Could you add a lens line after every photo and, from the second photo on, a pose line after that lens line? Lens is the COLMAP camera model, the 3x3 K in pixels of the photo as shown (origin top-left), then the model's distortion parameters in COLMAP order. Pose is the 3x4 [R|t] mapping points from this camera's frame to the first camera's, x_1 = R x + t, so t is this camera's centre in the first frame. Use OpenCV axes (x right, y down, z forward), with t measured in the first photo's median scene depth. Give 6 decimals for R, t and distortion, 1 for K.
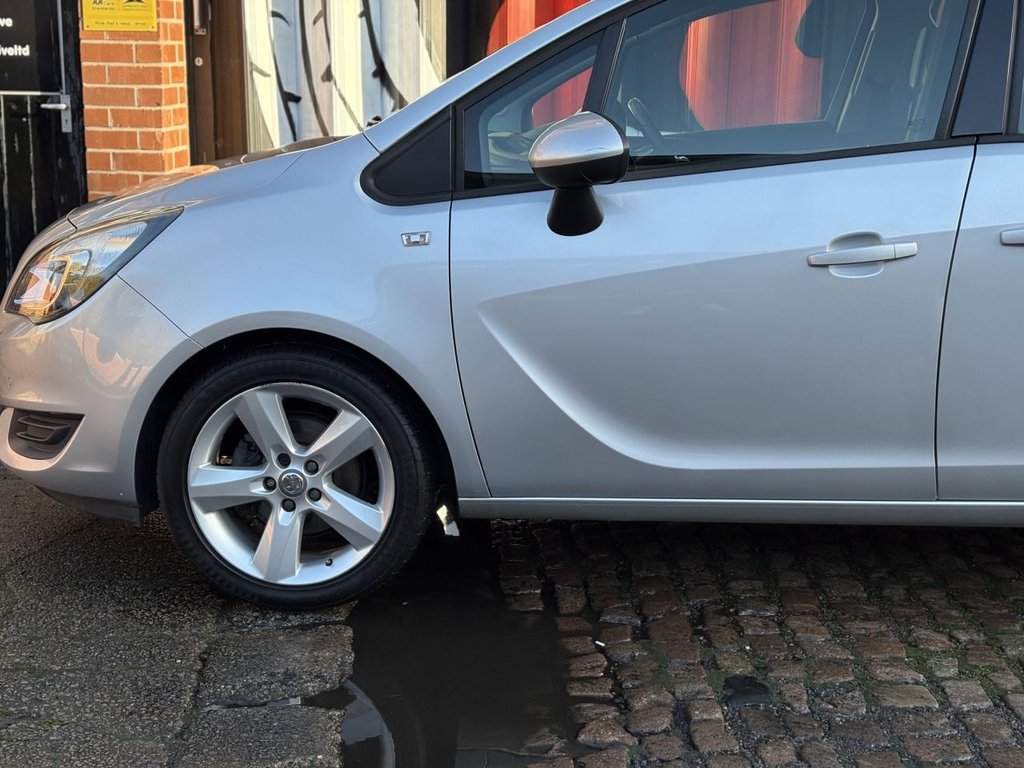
lens RADIAL K [[1523.3, 0, 509.4], [0, 1523.3, 385.6], [0, 0, 1]] dist [0.198506, -0.753840]
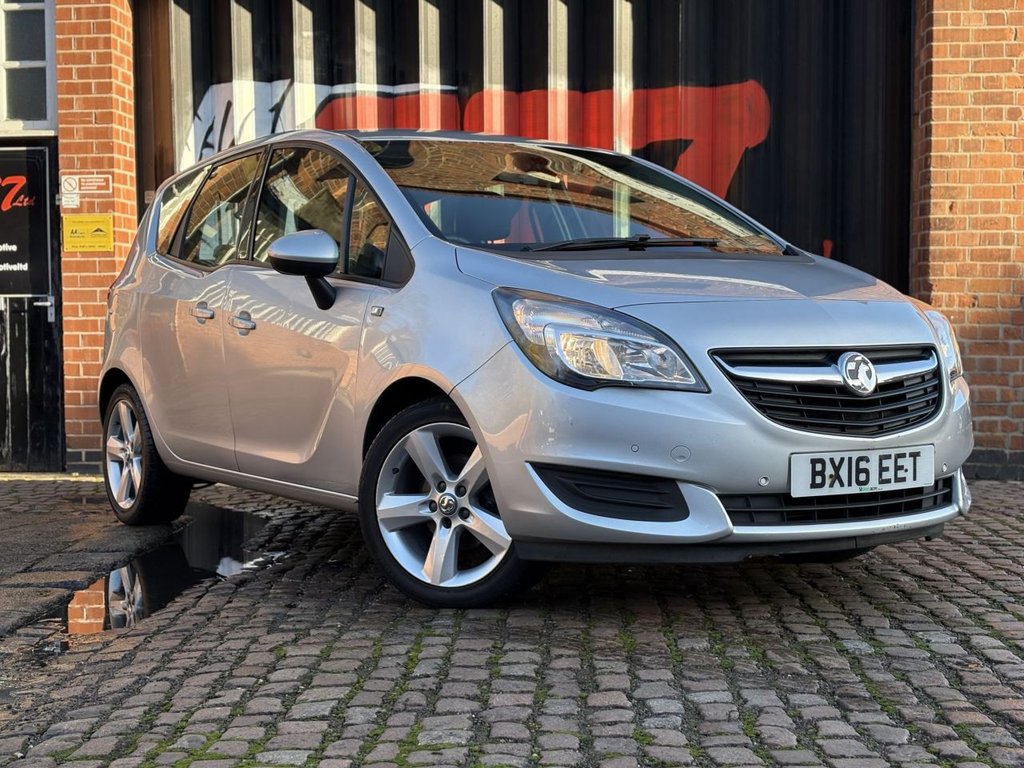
lens RADIAL K [[1513.5, 0, 507.1], [0, 1513.5, 389.0], [0, 0, 1]] dist [0.190779, -0.701602]
pose [[0.997836, -0.017058, -0.063494, 0.413946], [0.005689, 0.984536, -0.175088, 0.273302], [0.065499, 0.174348, 0.982503, -0.661070]]
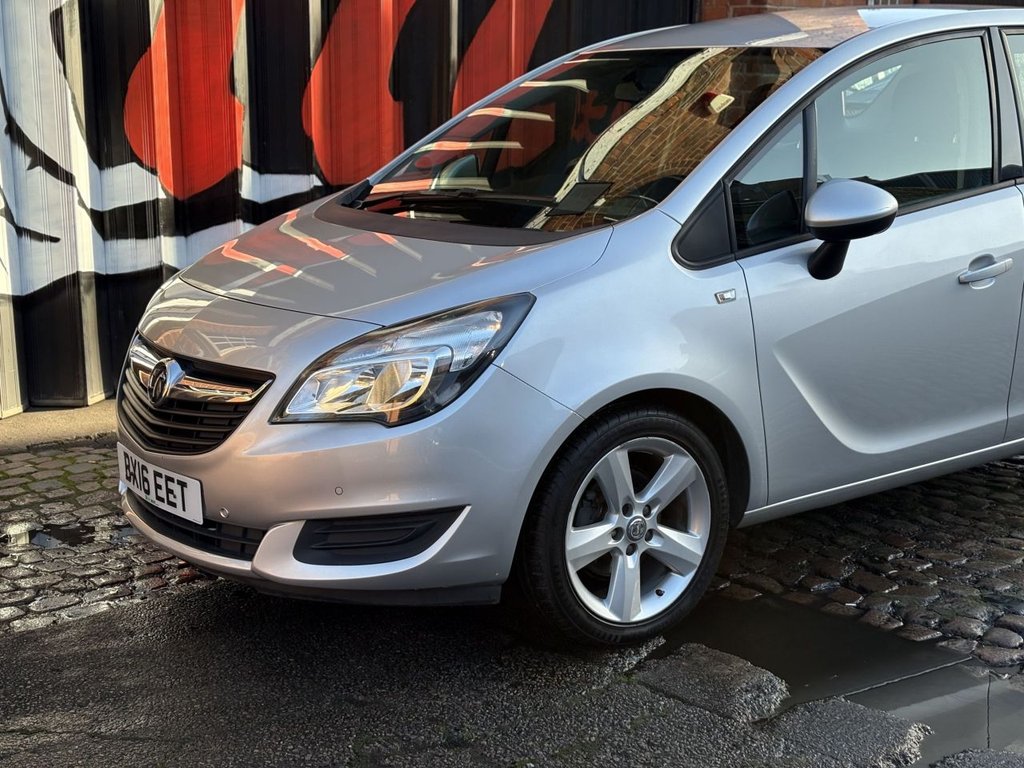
lens RADIAL K [[1513.5, 0, 507.1], [0, 1513.5, 389.0], [0, 0, 1]] dist [0.190779, -0.701602]
pose [[0.768154, -0.146445, 0.623293, -0.872094], [0.144701, 0.988011, 0.053806, -0.106899], [-0.623700, 0.048860, 0.780135, 0.197384]]
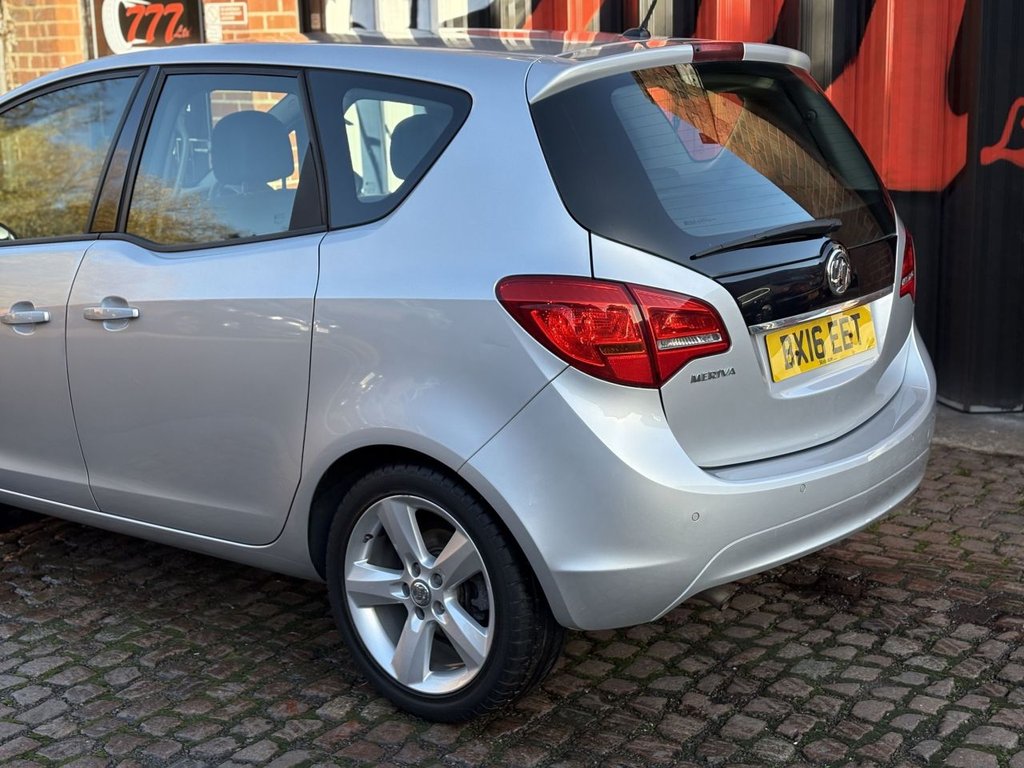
lens RADIAL K [[1513.5, 0, 507.1], [0, 1513.5, 389.0], [0, 0, 1]] dist [0.190779, -0.701602]
pose [[0.827361, 0.099456, -0.552796, 1.203208], [-0.088166, 0.994994, 0.047057, -0.113064], [0.554708, 0.009805, 0.831987, 0.117797]]
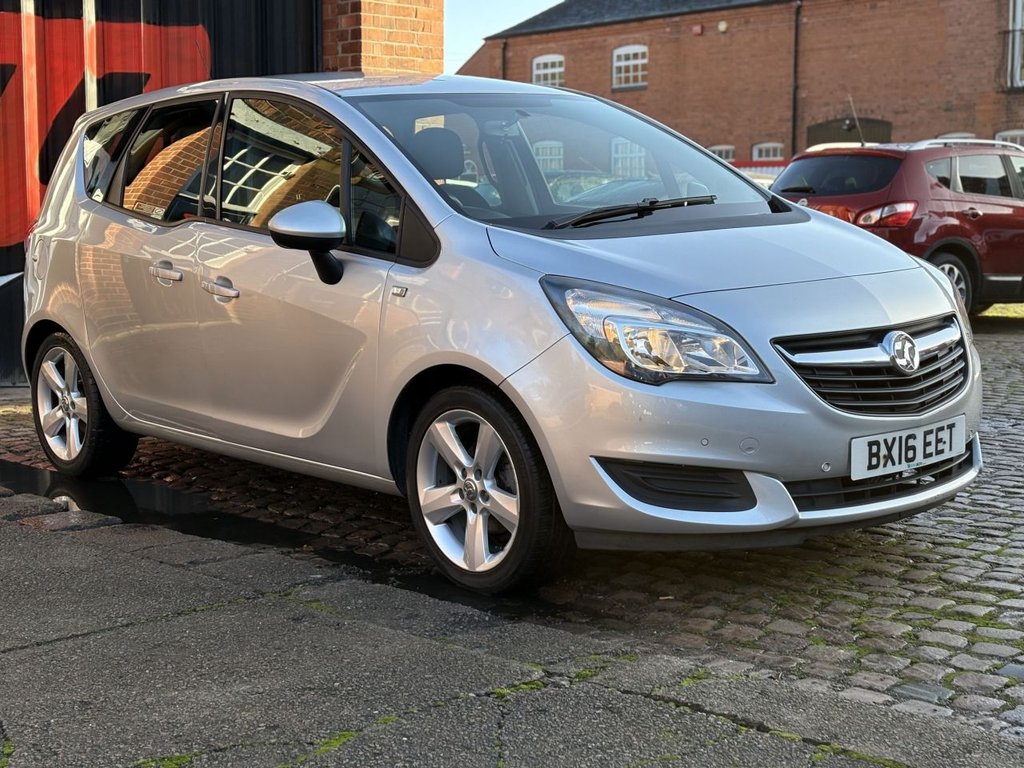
lens RADIAL K [[1513.5, 0, 507.1], [0, 1513.5, 389.0], [0, 0, 1]] dist [0.190779, -0.701602]
pose [[0.995747, -0.053181, 0.075225, 0.209600], [0.058484, 0.995821, -0.070139, 0.153671], [-0.071181, 0.074241, 0.994697, -0.662381]]
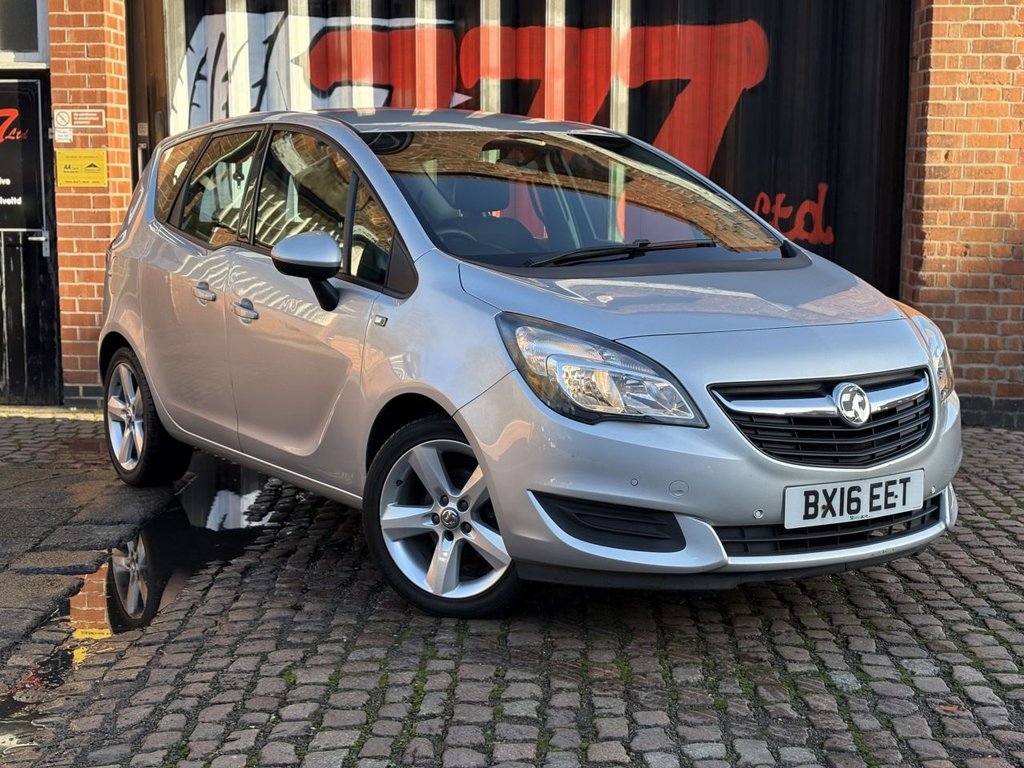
lens RADIAL K [[1513.5, 0, 507.1], [0, 1513.5, 389.0], [0, 0, 1]] dist [0.190779, -0.701602]
pose [[0.998459, -0.003378, -0.055384, 0.404066], [-0.001517, 0.996111, -0.088089, 0.153345], [0.055467, 0.088037, 0.994572, -0.703857]]
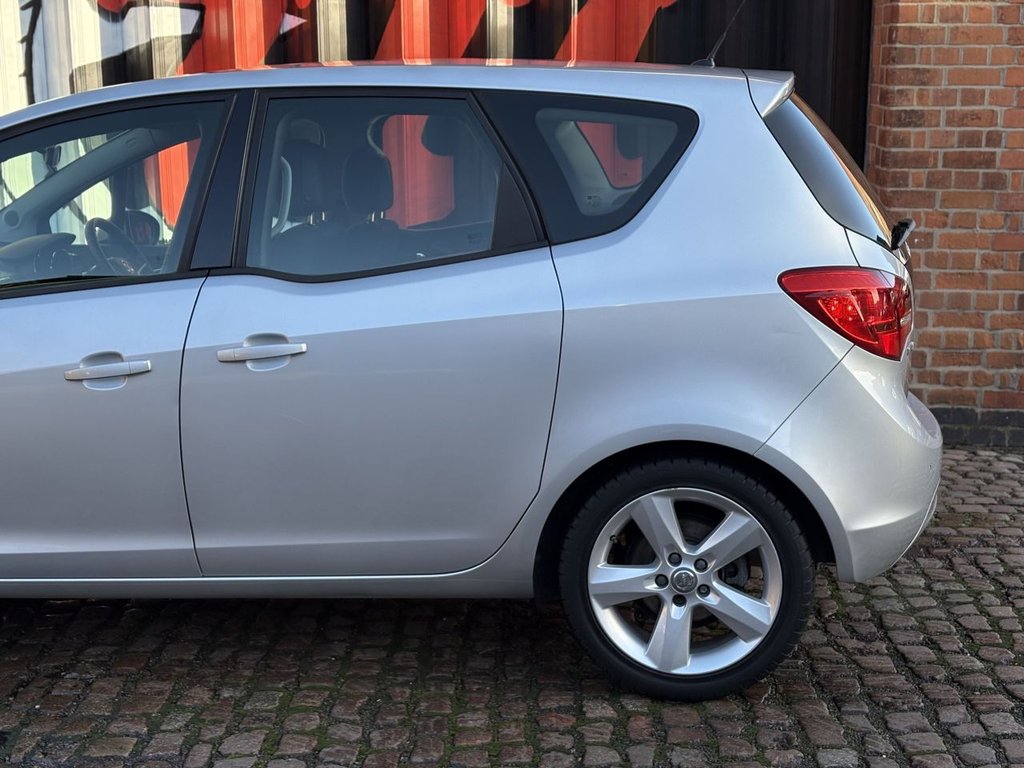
lens RADIAL K [[1513.5, 0, 507.1], [0, 1513.5, 389.0], [0, 0, 1]] dist [0.190779, -0.701602]
pose [[0.999230, -0.012989, -0.037011, 0.529625], [0.012064, 0.999612, -0.025110, -0.034558], [0.037323, 0.024644, 0.998999, -0.146293]]
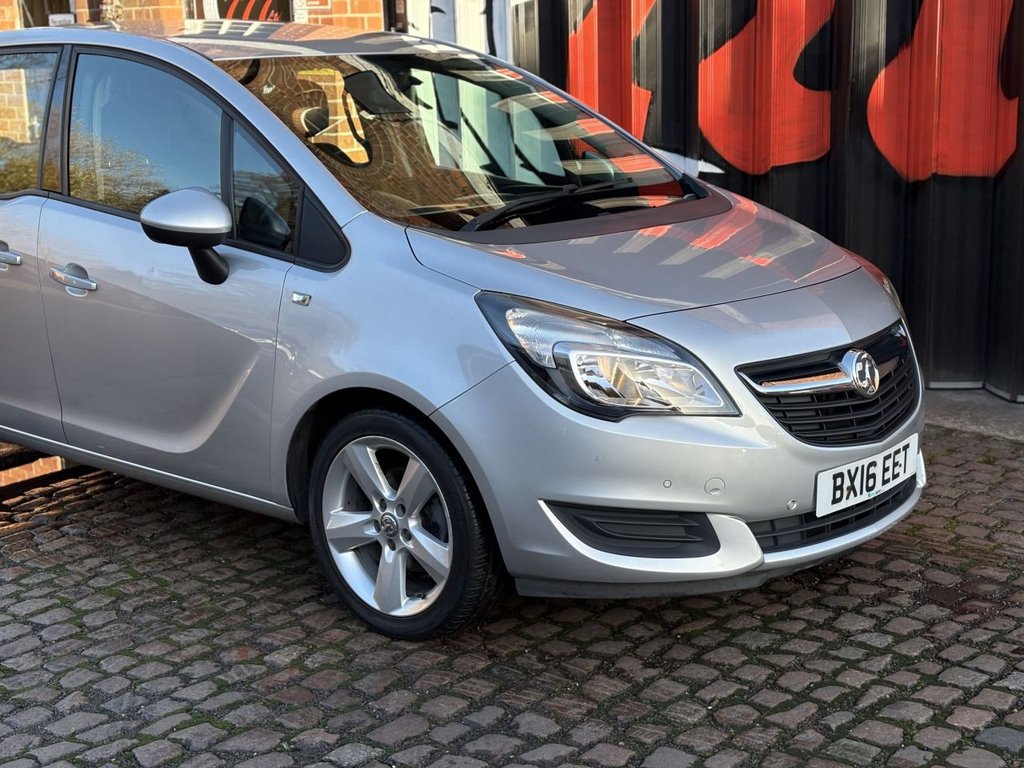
lens RADIAL K [[1513.3, 0, 514.0], [0, 1513.3, 387.4], [0, 0, 1]] dist [0.198819, -0.733832]
pose [[0.759262, 0.123497, -0.638960, 1.351654], [-0.108579, 0.992107, 0.062731, -0.113819], [0.641664, 0.021749, 0.766678, 0.186452]]
